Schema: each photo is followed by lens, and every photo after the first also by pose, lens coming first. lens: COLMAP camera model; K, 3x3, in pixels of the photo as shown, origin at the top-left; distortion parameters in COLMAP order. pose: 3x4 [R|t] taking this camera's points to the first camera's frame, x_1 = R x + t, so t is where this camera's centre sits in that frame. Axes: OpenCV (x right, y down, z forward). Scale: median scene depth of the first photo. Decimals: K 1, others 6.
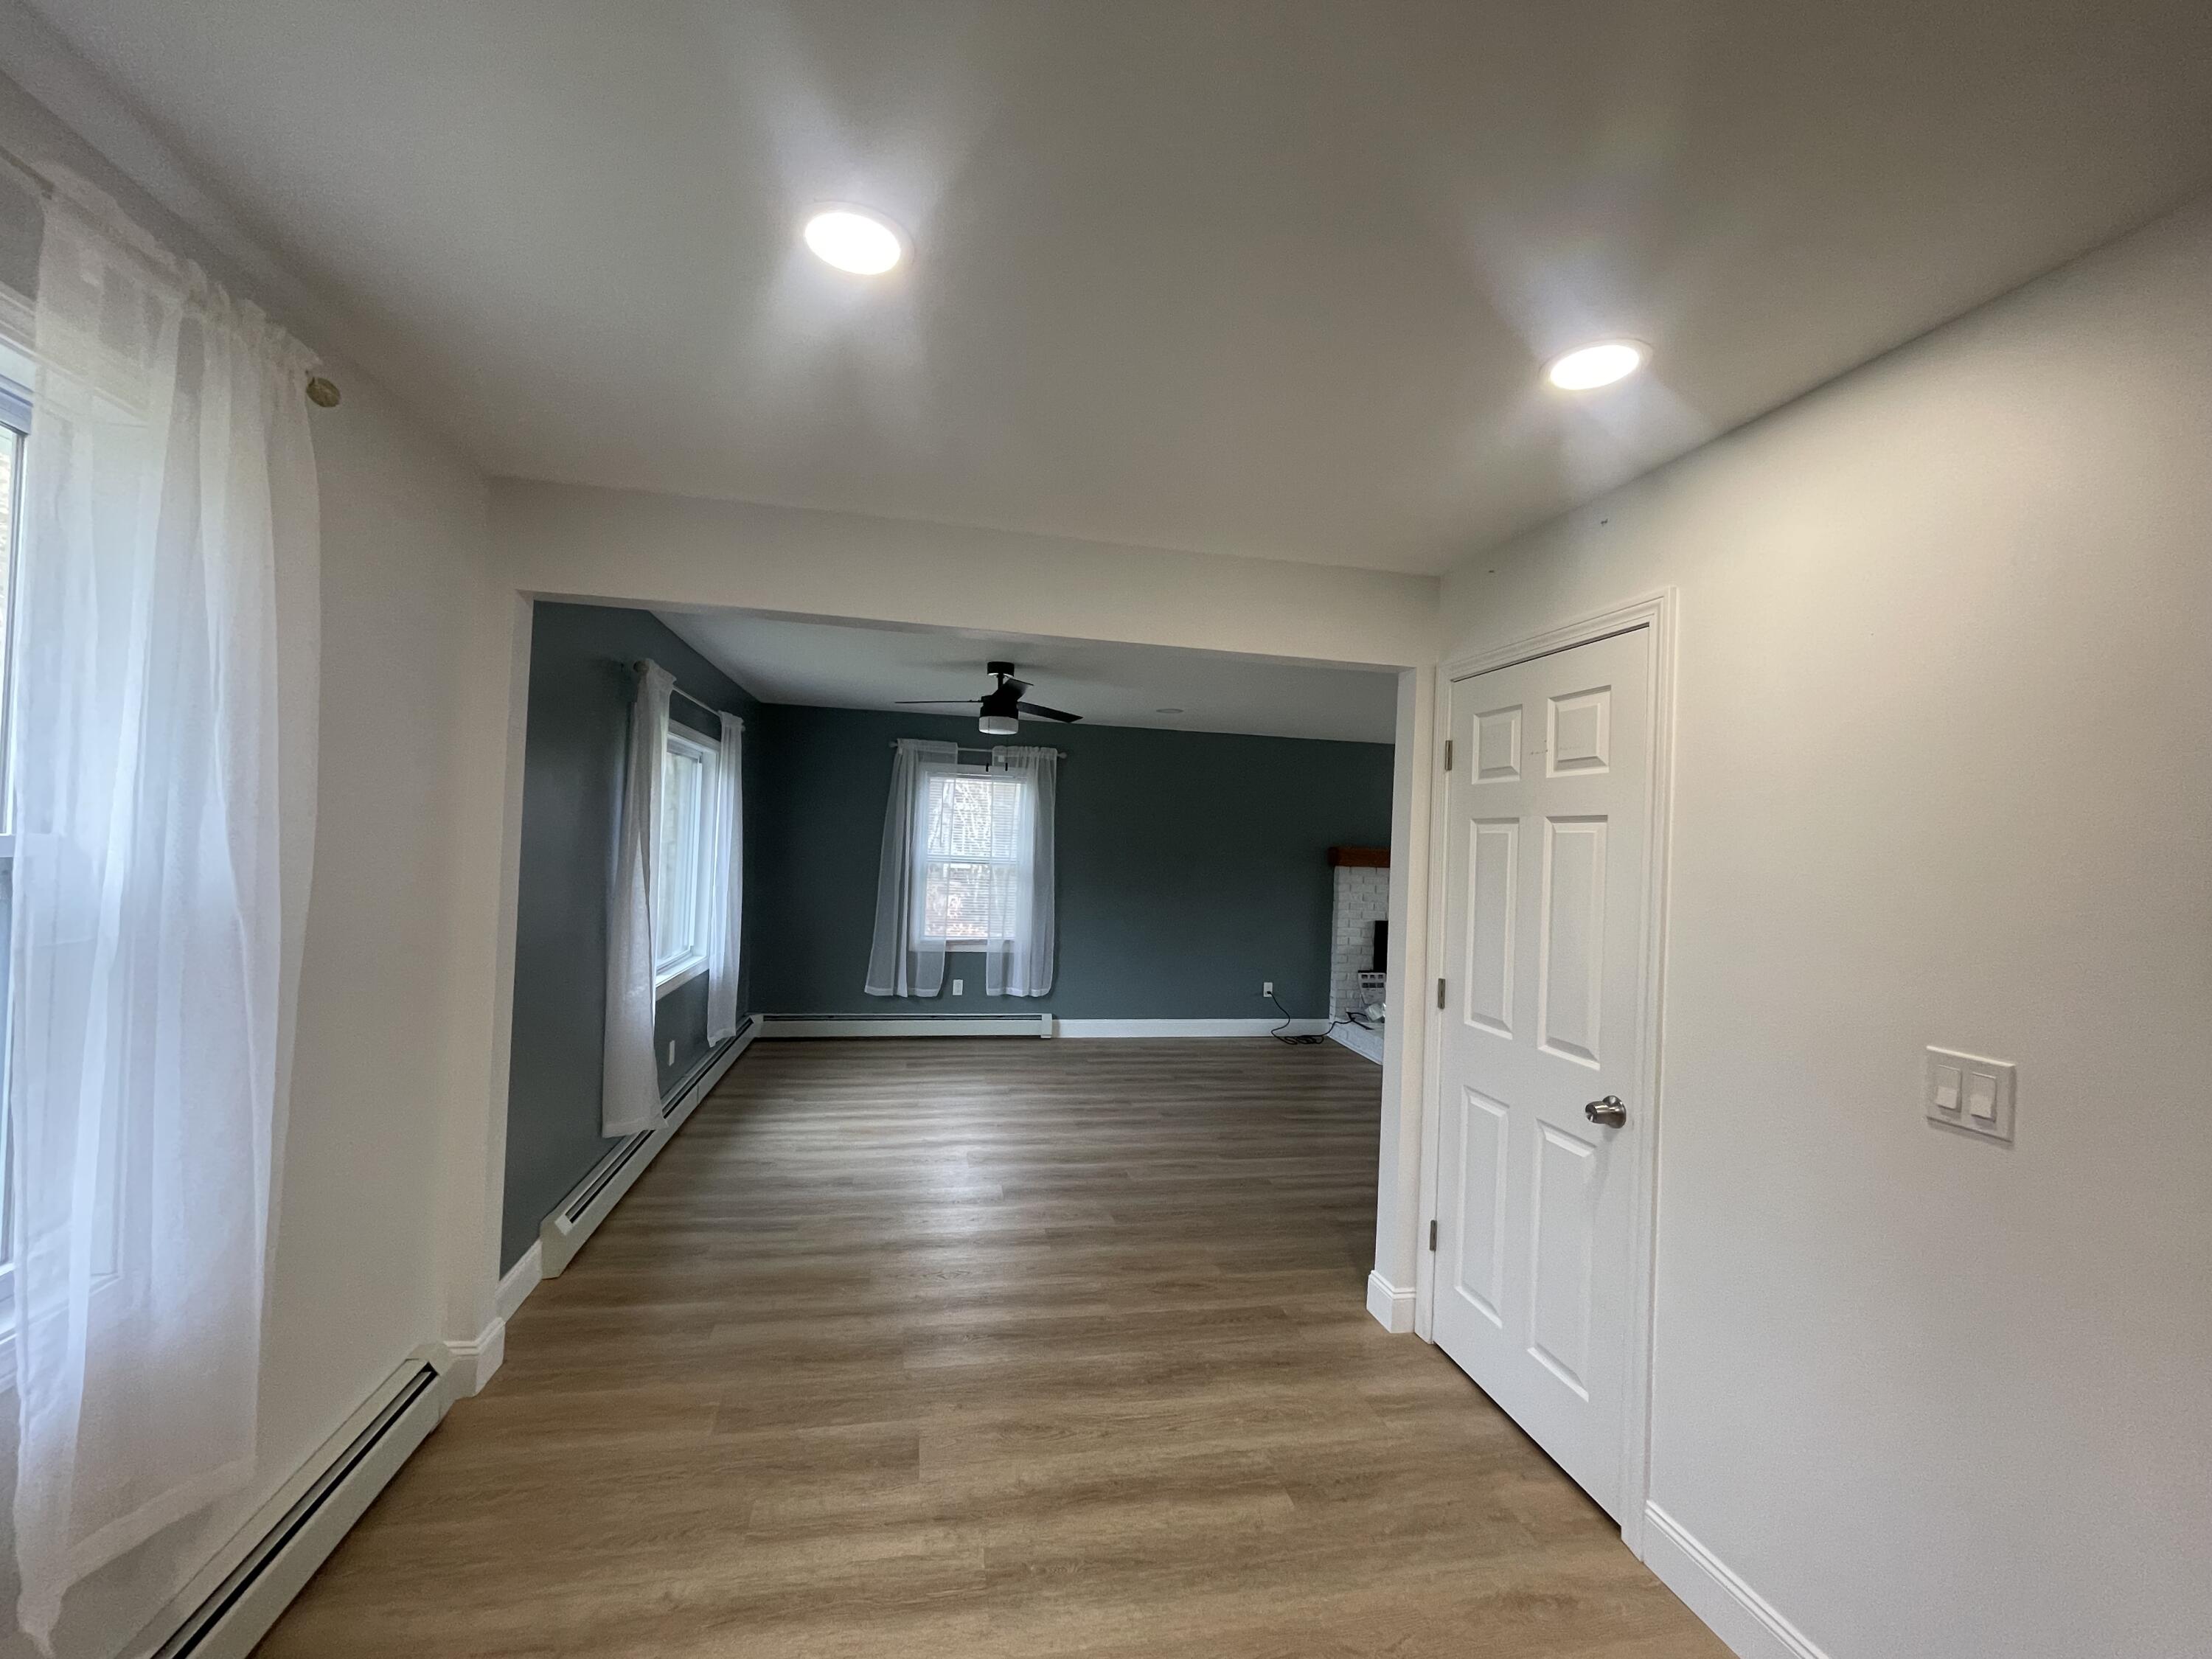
lens RADIAL K [[900.4, 0, 1102.5], [0, 900.4, 834.7], [0, 0, 1]] dist [0.018480, -0.000059]
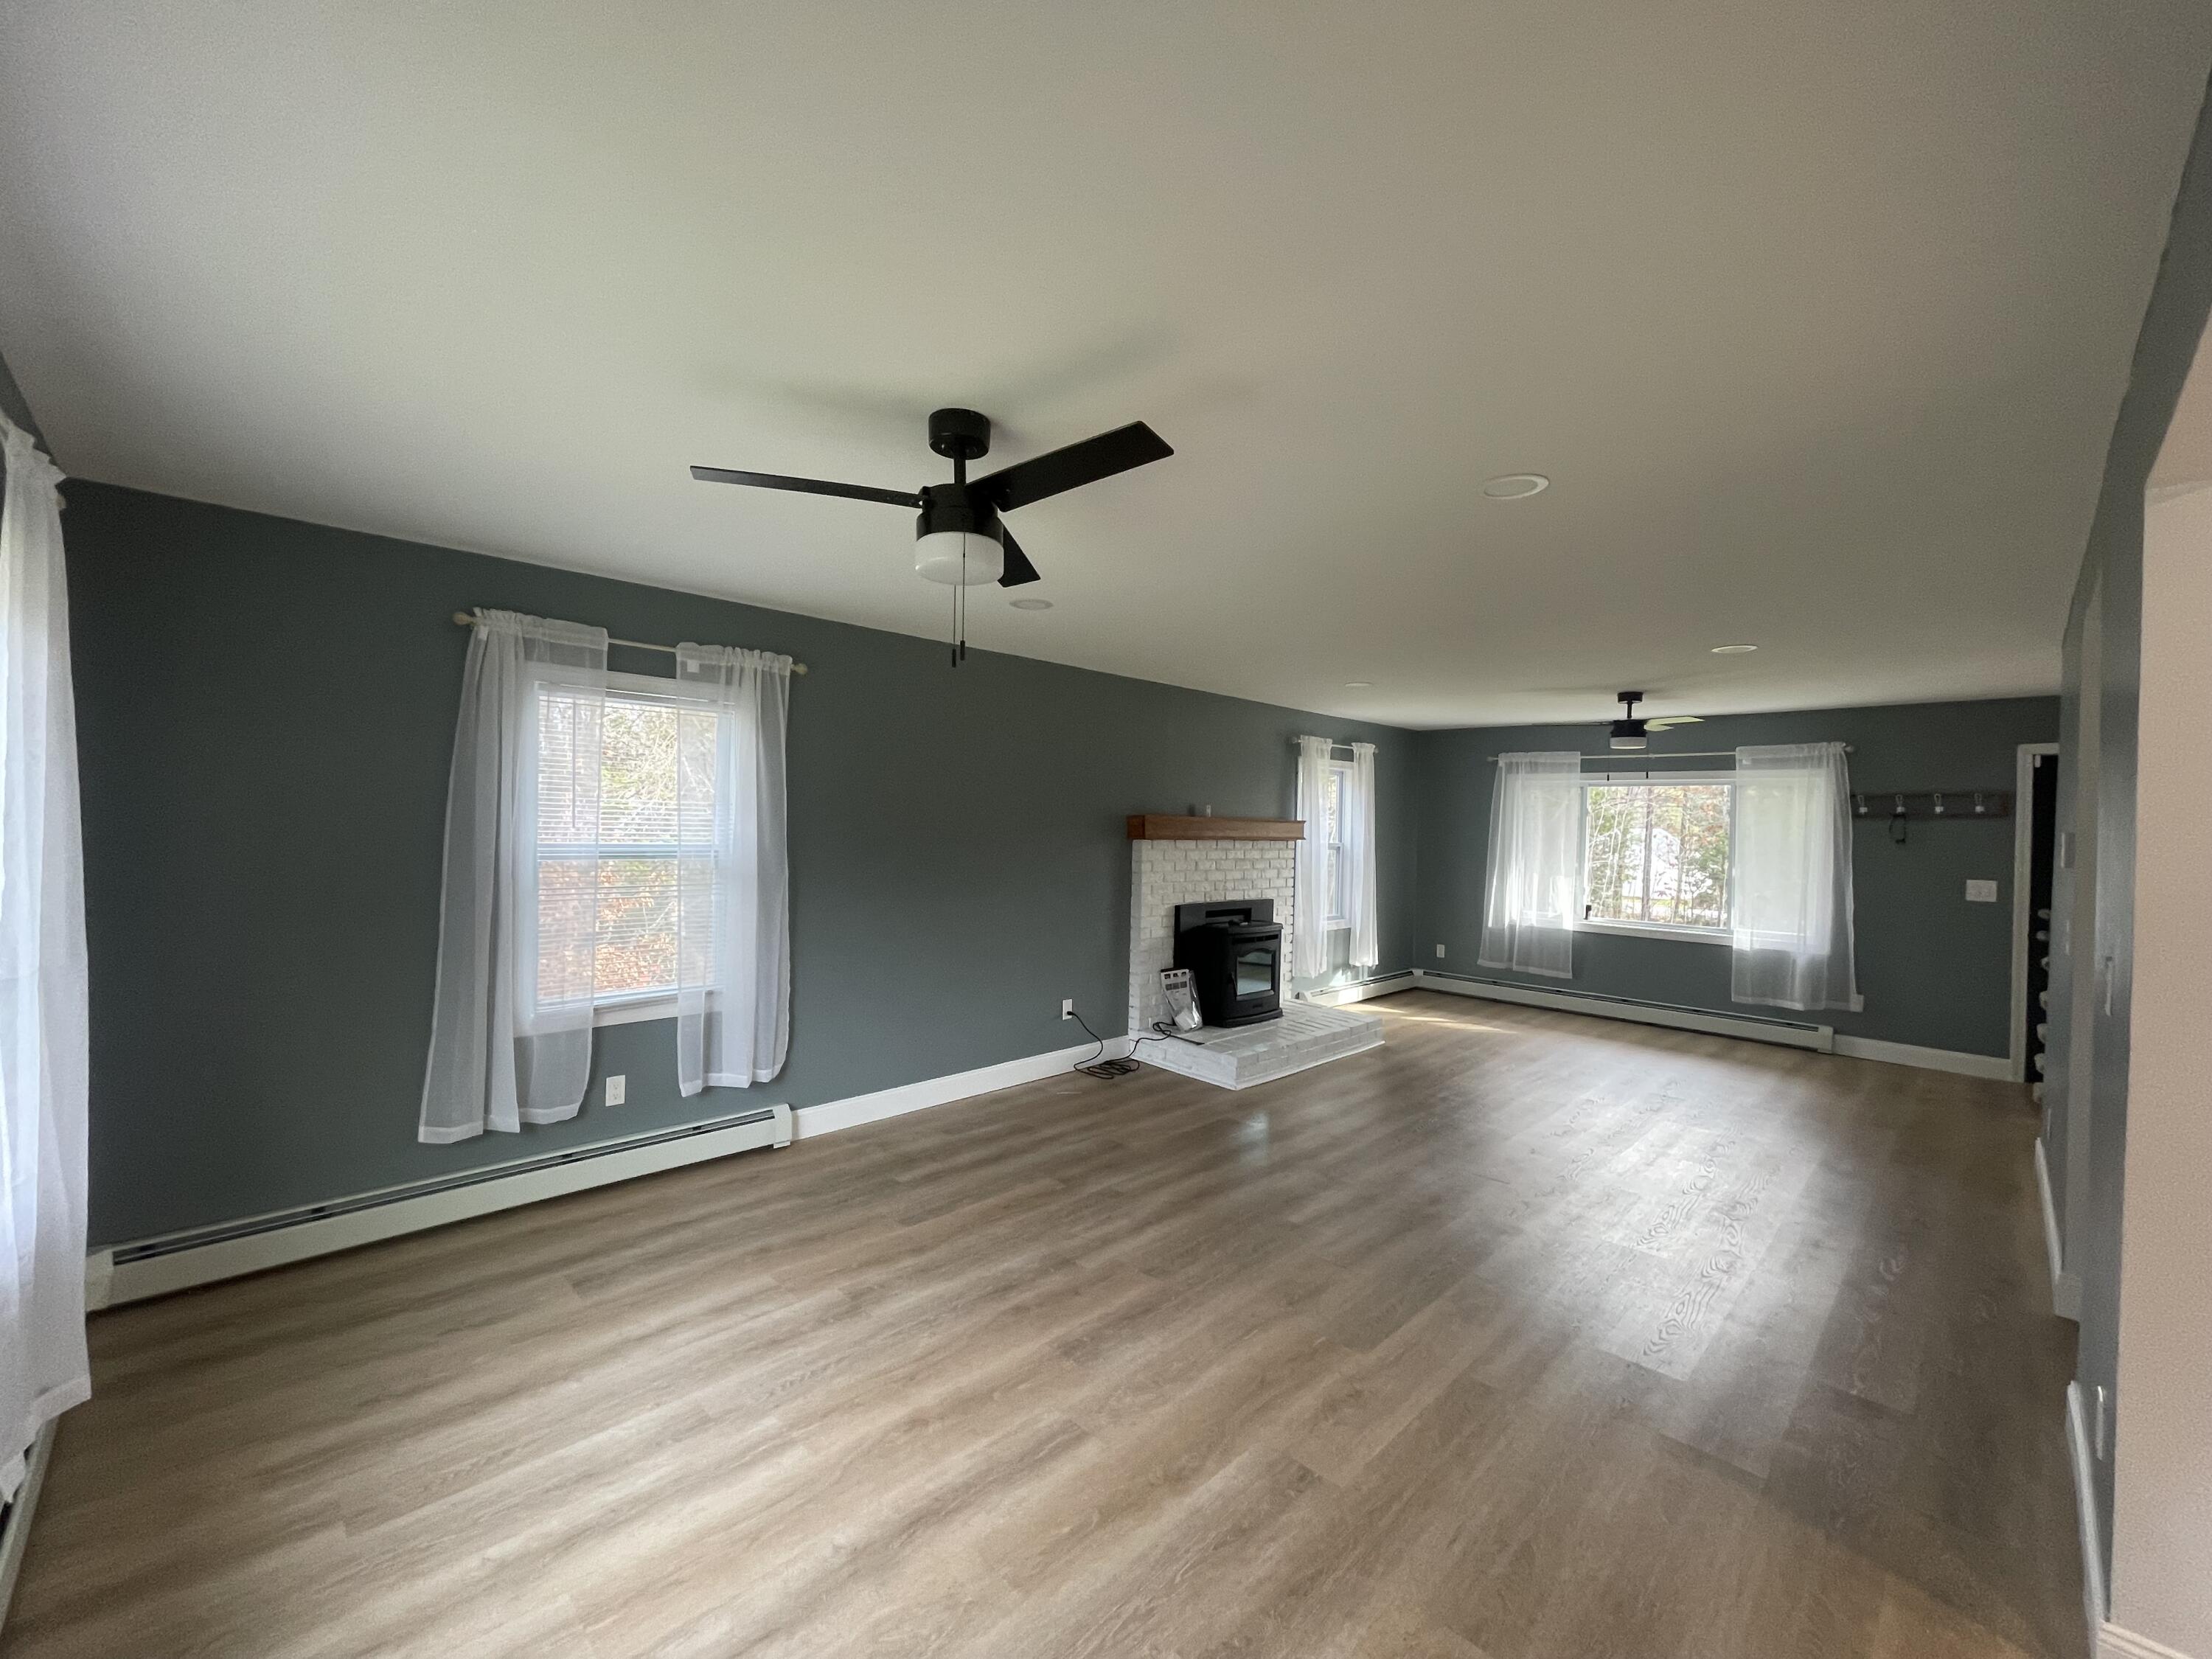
lens RADIAL K [[907.4, 0, 1106.0], [0, 907.4, 829.5], [0, 0, 1]] dist [-0.000599, 0.000102]
pose [[0.831305, -0.025159, 0.555248, -0.214622], [0.001394, 0.999066, 0.043182, -0.008214], [-0.555815, -0.035123, 0.830563, 0.397222]]
